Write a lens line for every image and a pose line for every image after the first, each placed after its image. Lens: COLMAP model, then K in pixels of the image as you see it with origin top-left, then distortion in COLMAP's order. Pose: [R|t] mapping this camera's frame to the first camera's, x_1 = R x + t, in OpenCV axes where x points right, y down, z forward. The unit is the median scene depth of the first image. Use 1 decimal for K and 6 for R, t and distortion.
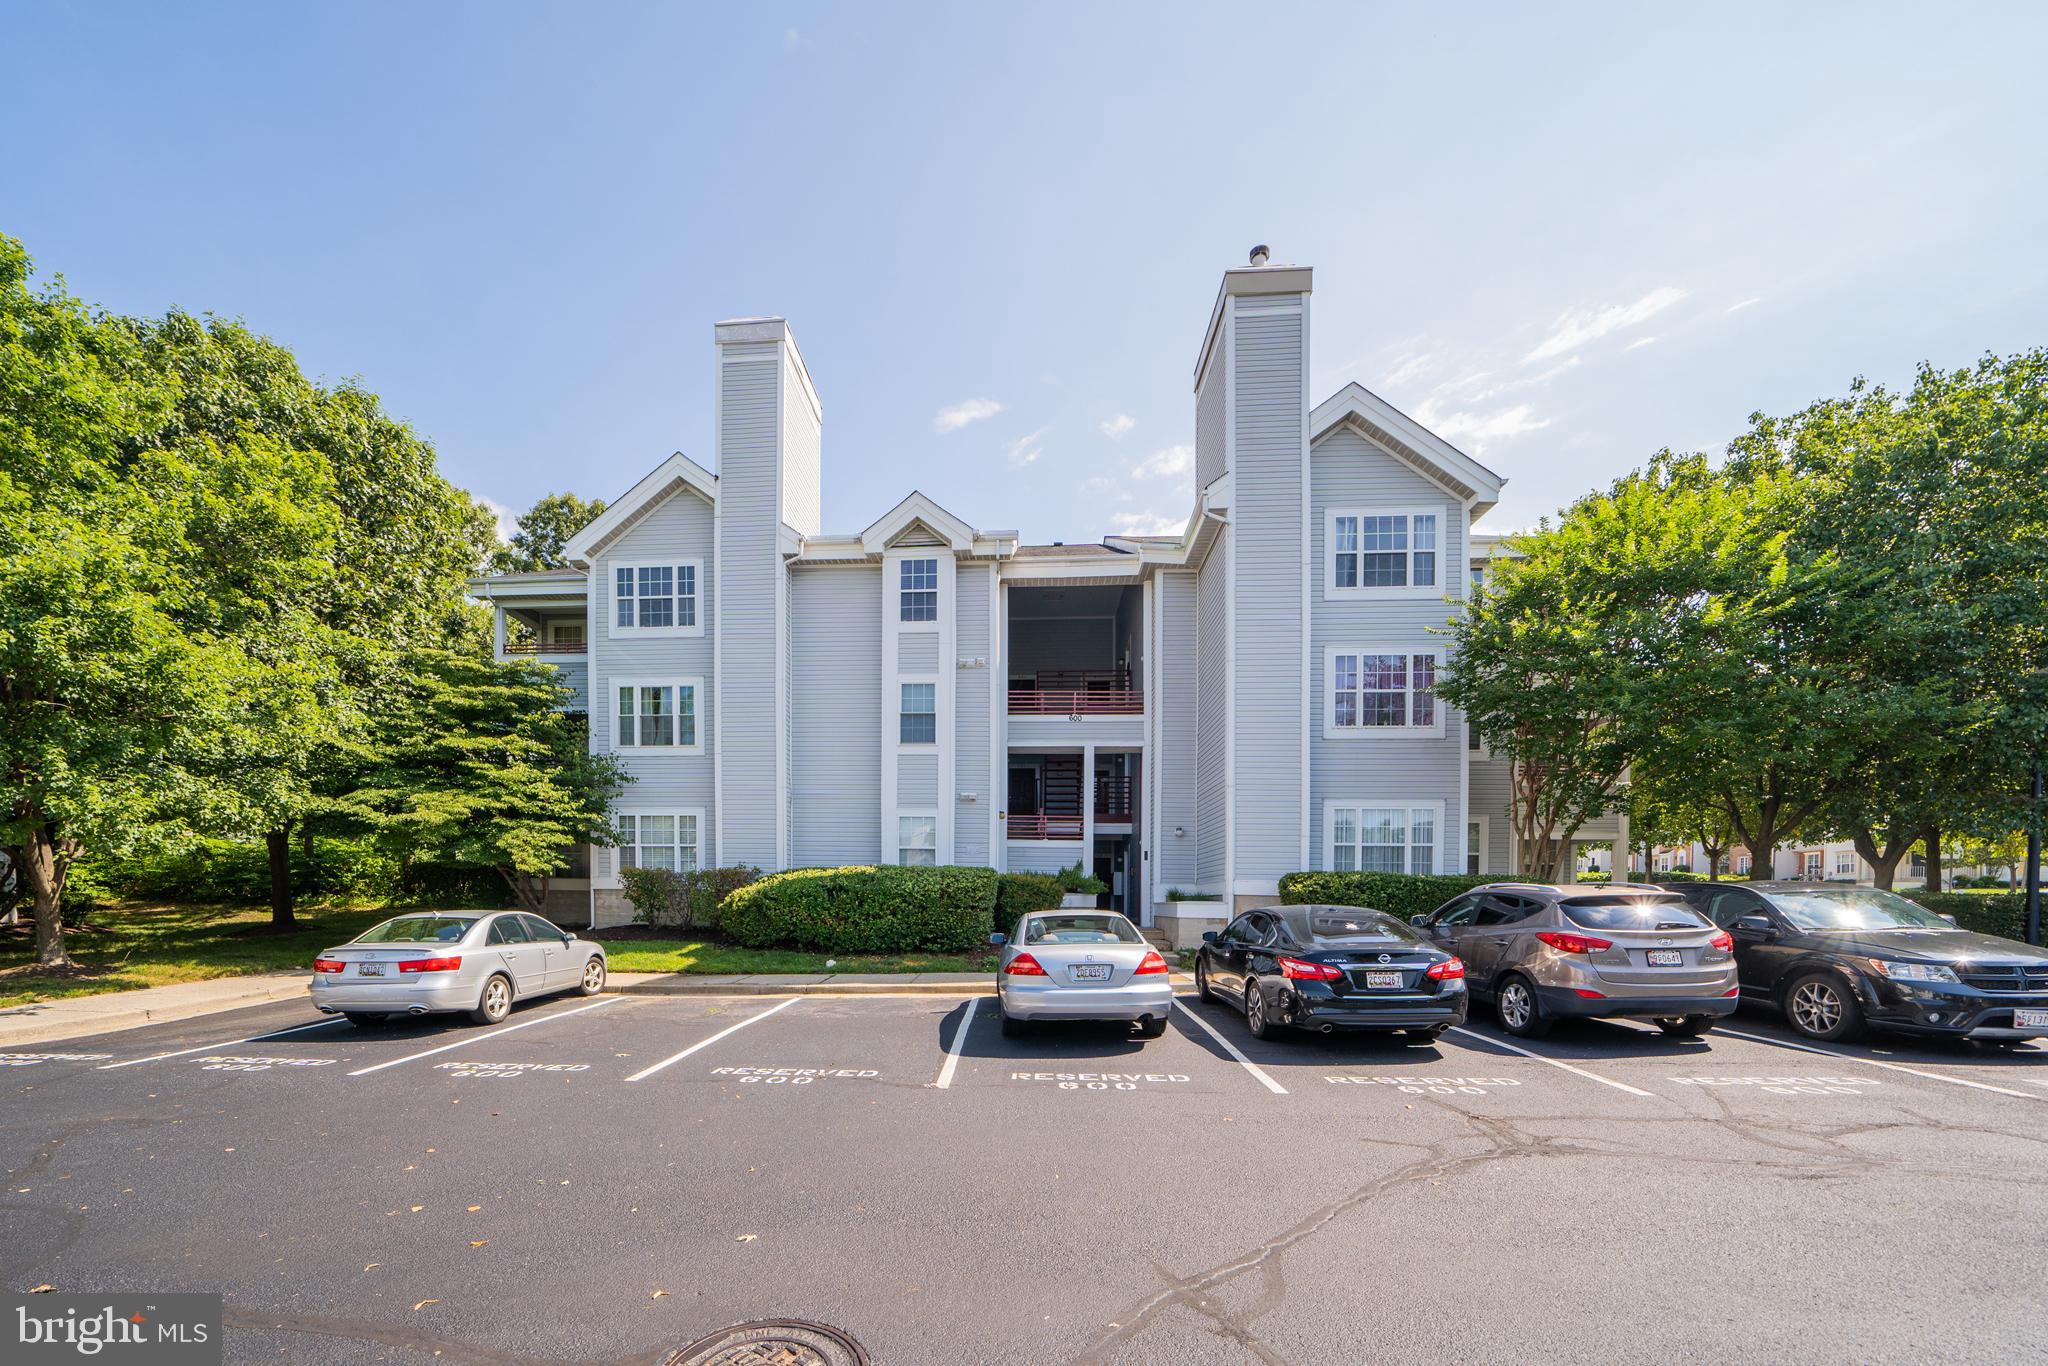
lens RADIAL K [[741.9, 0, 1023.8], [0, 741.9, 727.8], [0, 0, 1]] dist [-0.024111, 0.000049]
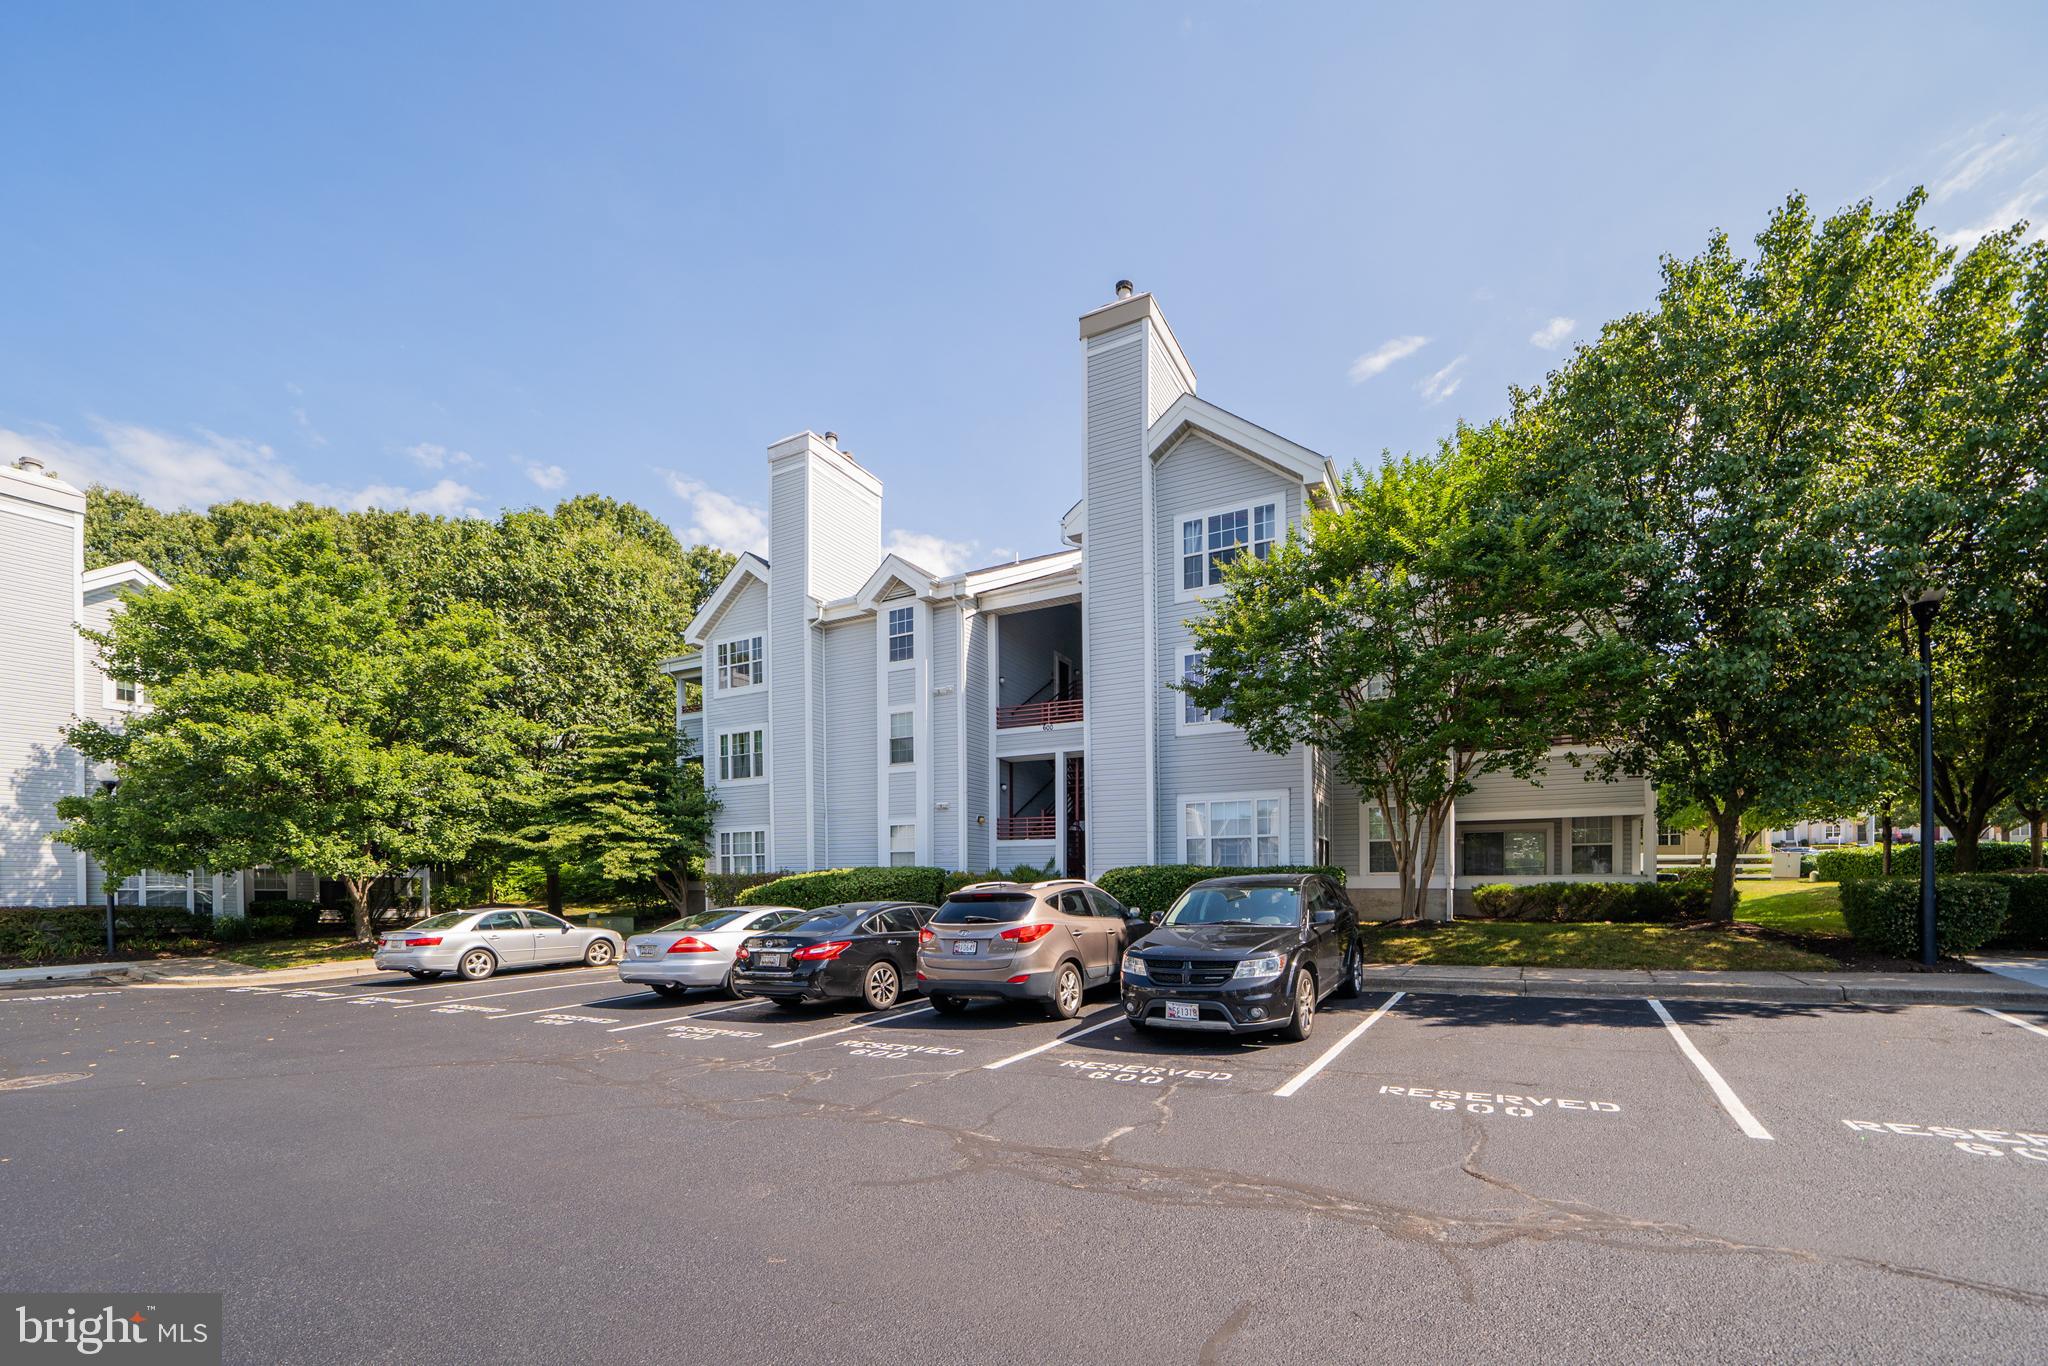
lens RADIAL K [[739.8, 0, 1078.0], [0, 739.8, 686.2], [0, 0, 1]] dist [-0.020371, 0.000044]
pose [[0.935913, -0.107387, -0.335463, 0.528165], [0.094246, 0.994014, -0.055261, -0.009646], [0.339389, 0.020103, 0.940431, -0.027132]]
